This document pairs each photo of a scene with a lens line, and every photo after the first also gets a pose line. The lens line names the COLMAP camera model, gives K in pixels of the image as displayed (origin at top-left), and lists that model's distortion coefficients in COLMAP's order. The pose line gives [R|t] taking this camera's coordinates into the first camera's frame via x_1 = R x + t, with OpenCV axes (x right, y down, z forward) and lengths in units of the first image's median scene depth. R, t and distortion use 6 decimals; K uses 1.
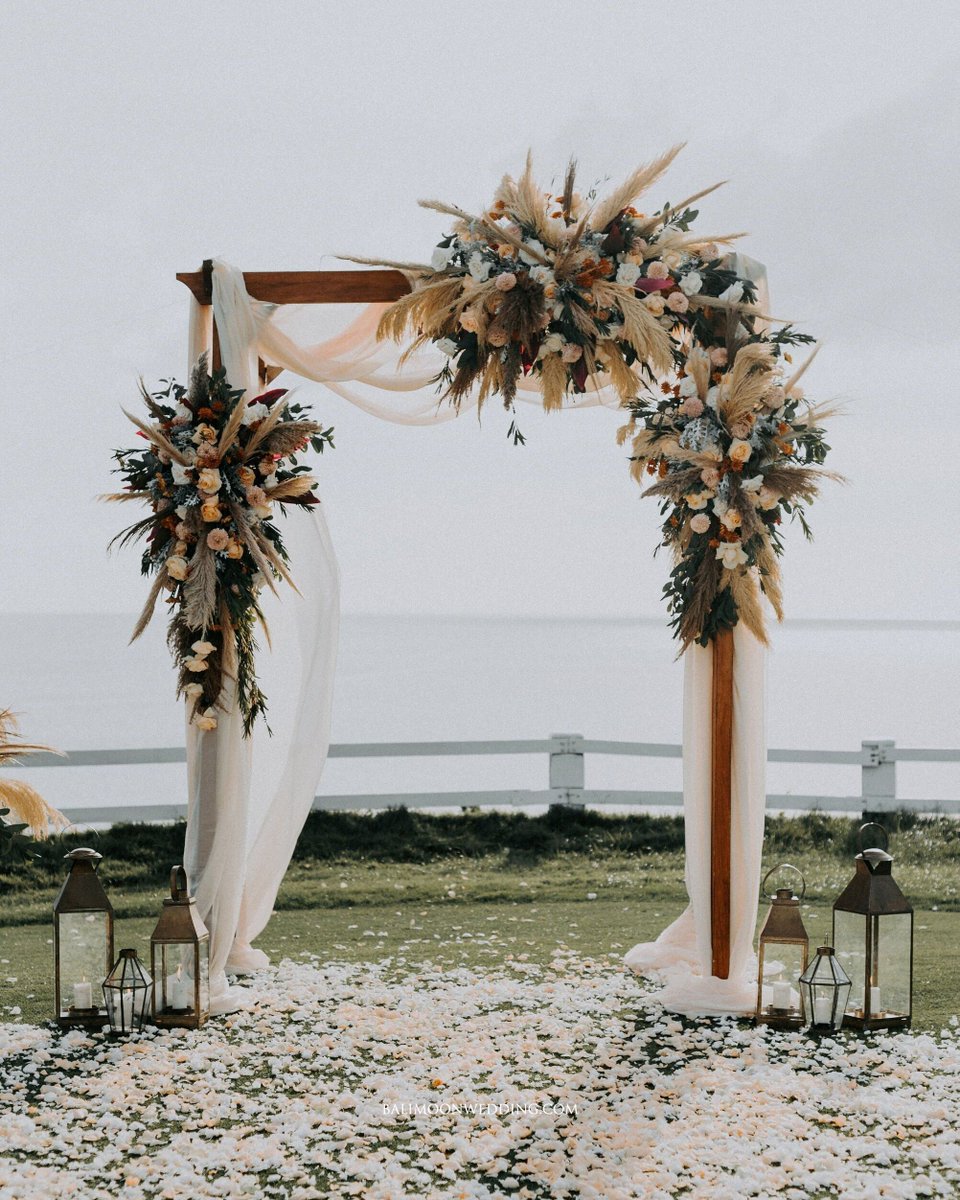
lens RADIAL K [[2574.5, 0, 480.0], [0, 2574.5, 600.0], [0, 0, 1]] dist [0.083572, 0.055719]
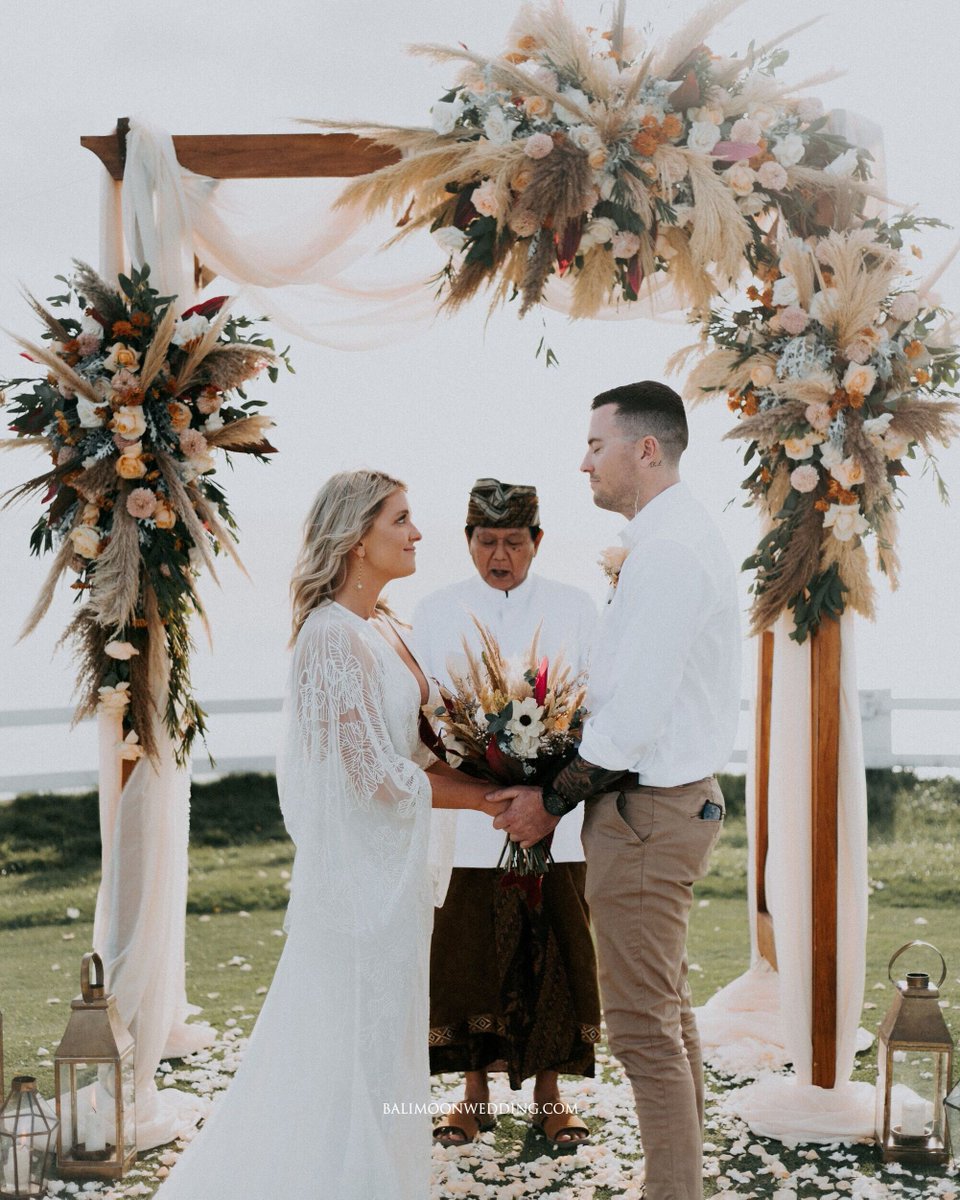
lens RADIAL K [[2270.6, 0, 458.6], [0, 2270.6, 566.3], [0, 0, 1]] dist [0.015298, 0.128309]
pose [[0.999000, -0.006150, 0.044285, -0.040727], [0.004729, 0.999473, 0.032130, -0.025772], [-0.044459, -0.031888, 0.998502, 0.354696]]
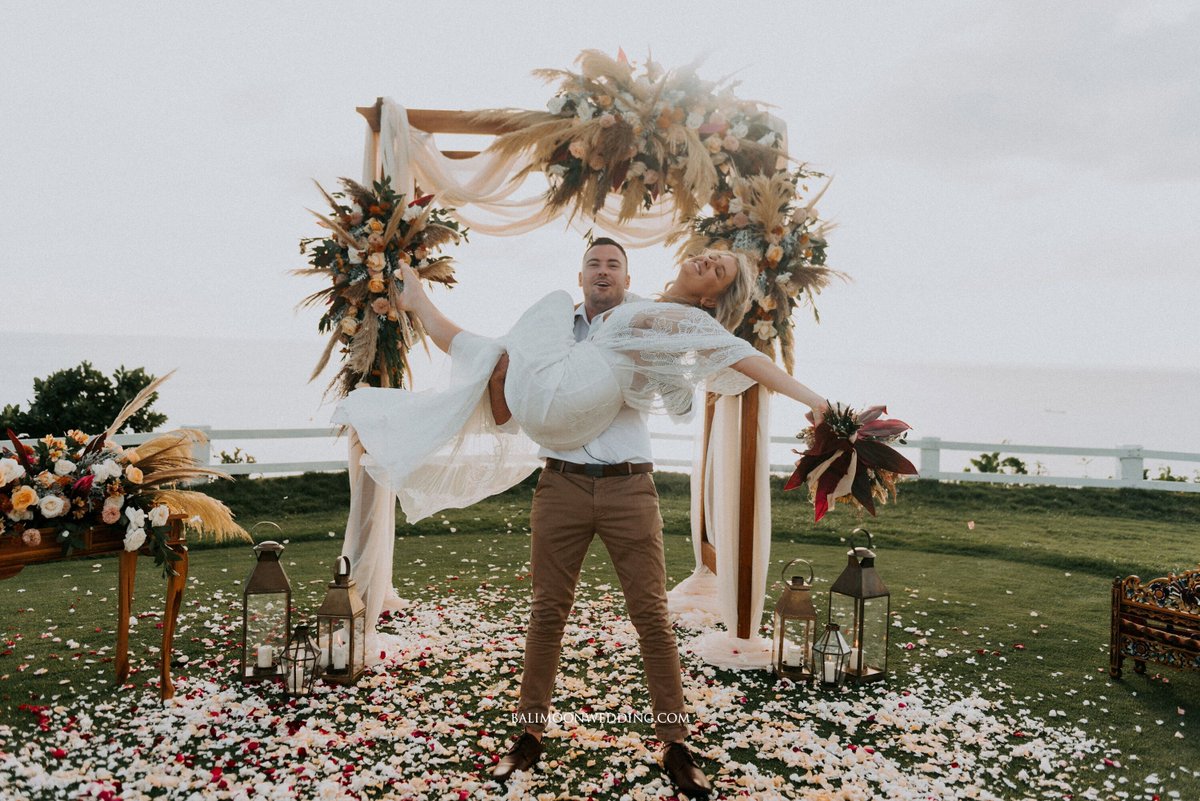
lens RADIAL K [[1079.2, 0, 595.1], [0, 1079.2, 318.3], [0, 0, 1]] dist [0.002766, -0.005531]
pose [[0.993482, 0.030967, 0.109704, -0.053511], [-0.028973, 0.999386, -0.019728, -0.009539], [-0.110248, 0.016421, 0.993768, 0.438905]]
